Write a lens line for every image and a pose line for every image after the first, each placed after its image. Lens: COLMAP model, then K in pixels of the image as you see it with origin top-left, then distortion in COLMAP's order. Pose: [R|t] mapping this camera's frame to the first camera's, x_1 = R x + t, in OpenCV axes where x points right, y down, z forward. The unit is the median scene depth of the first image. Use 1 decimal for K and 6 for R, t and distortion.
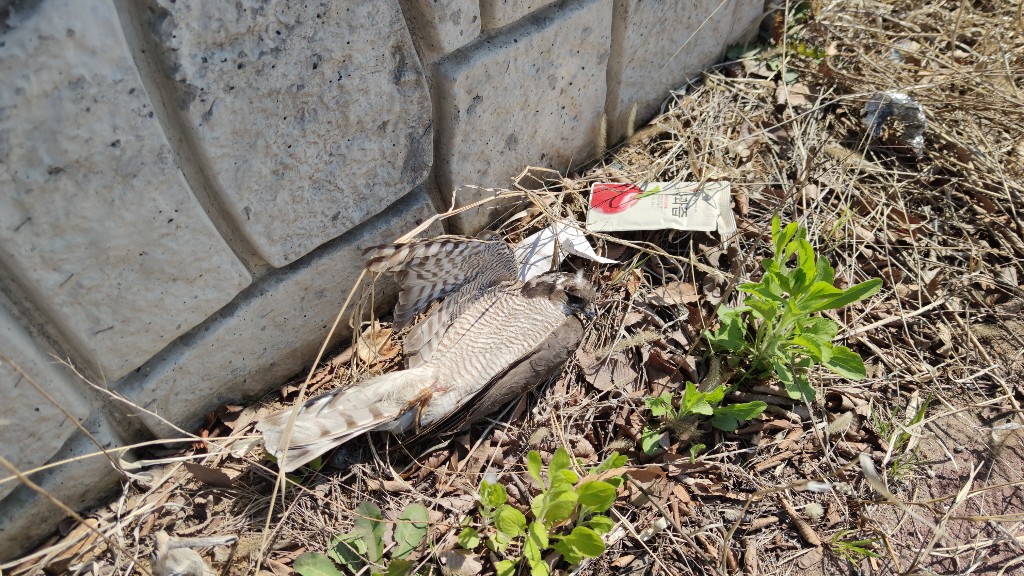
lens RADIAL K [[731.7, 0, 512.1], [0, 731.7, 288.0], [0, 0, 1]] dist [0.001857, 0.000302]
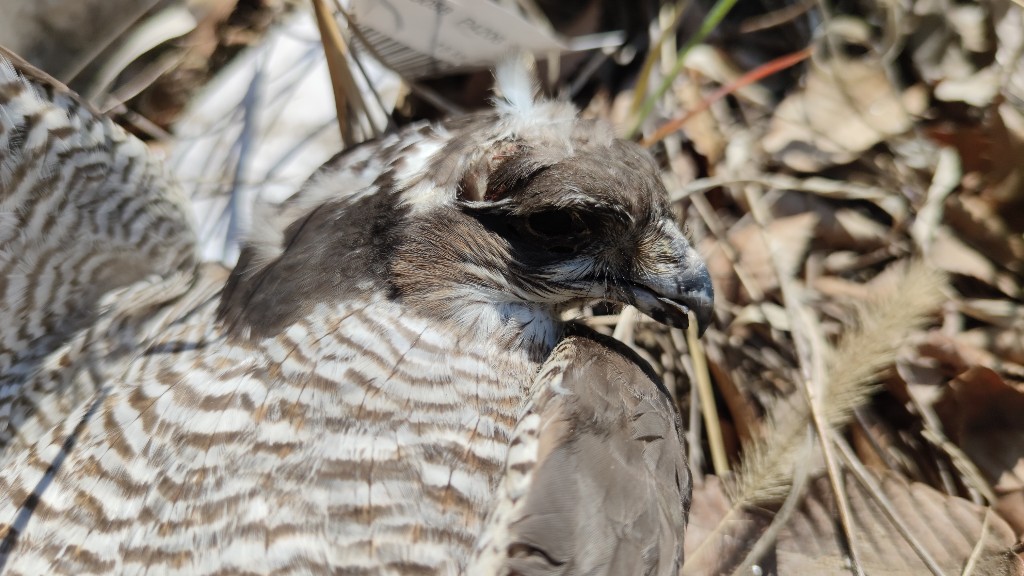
lens RADIAL K [[731.7, 0, 512.3], [0, 731.7, 288.7], [0, 0, 1]] dist [0.001857, 0.000302]
pose [[0.908310, -0.347684, 0.232570, 0.037731], [0.348902, 0.936418, 0.037264, 0.017067], [-0.230739, 0.047297, 0.971865, 0.831591]]
